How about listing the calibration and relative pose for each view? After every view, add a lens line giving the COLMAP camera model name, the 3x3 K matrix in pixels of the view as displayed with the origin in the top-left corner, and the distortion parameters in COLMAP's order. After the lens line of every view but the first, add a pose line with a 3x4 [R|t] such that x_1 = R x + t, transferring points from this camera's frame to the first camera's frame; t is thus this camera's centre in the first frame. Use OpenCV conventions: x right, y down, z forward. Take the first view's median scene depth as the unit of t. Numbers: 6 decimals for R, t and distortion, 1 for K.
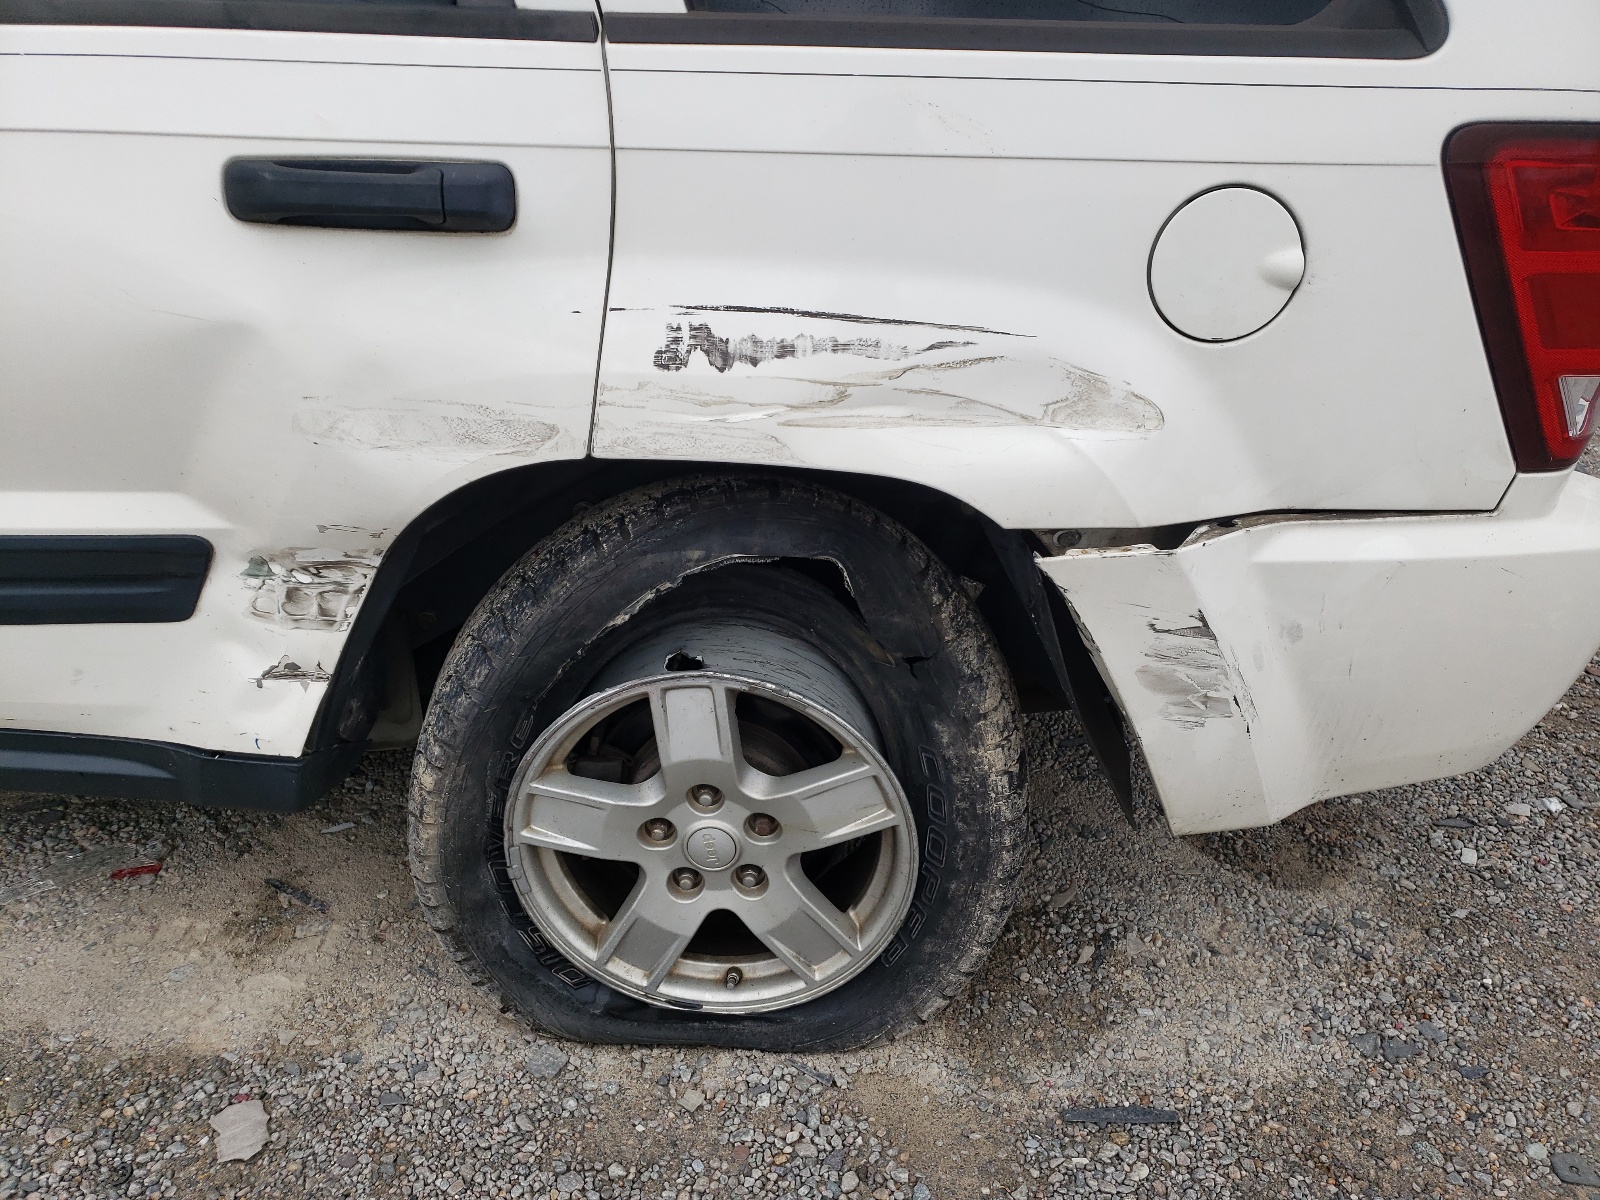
lens RADIAL K [[1227.8, 0, 800.0], [0, 1227.8, 600.0], [0, 0, 1]] dist [0.137133, -0.279717]
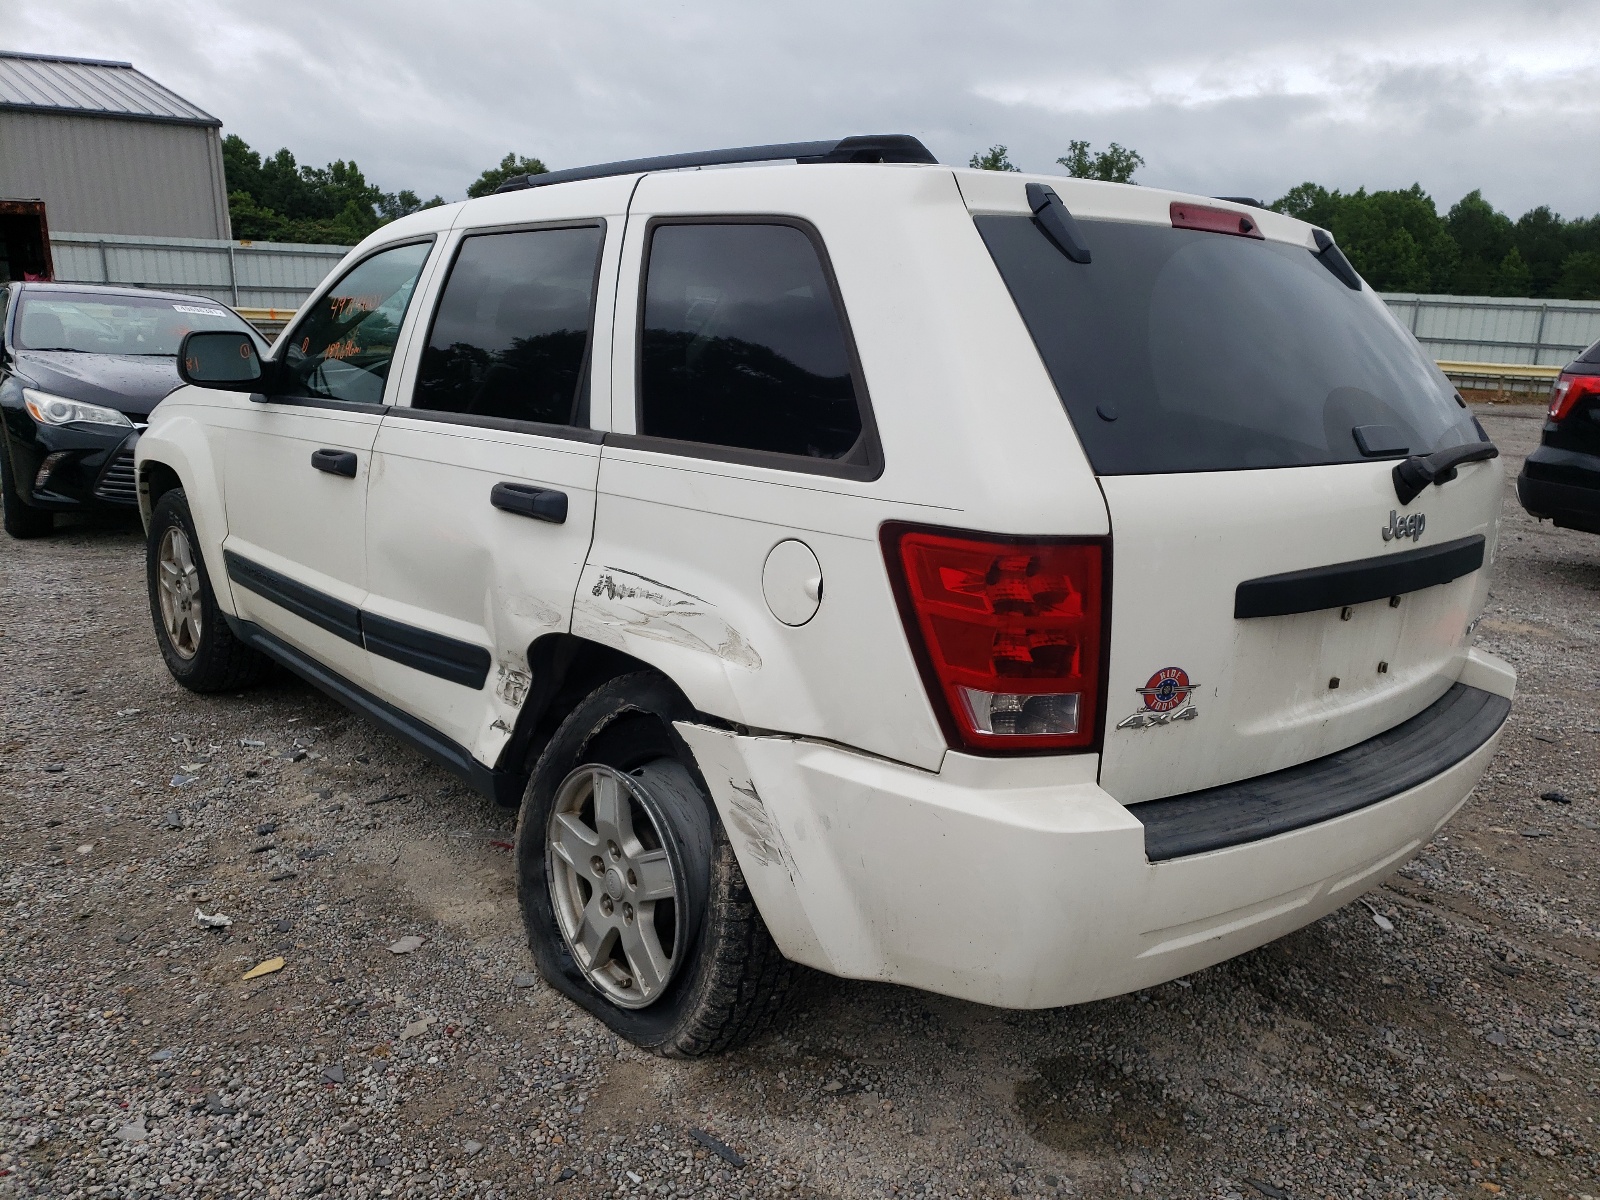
lens RADIAL K [[1227.8, 0, 800.0], [0, 1227.8, 600.0], [0, 0, 1]] dist [0.137133, -0.279717]
pose [[0.704972, 0.138735, -0.695533, 1.391873], [-0.324801, 0.934952, -0.142718, -0.002399], [0.630491, 0.326522, 0.704177, -0.177149]]
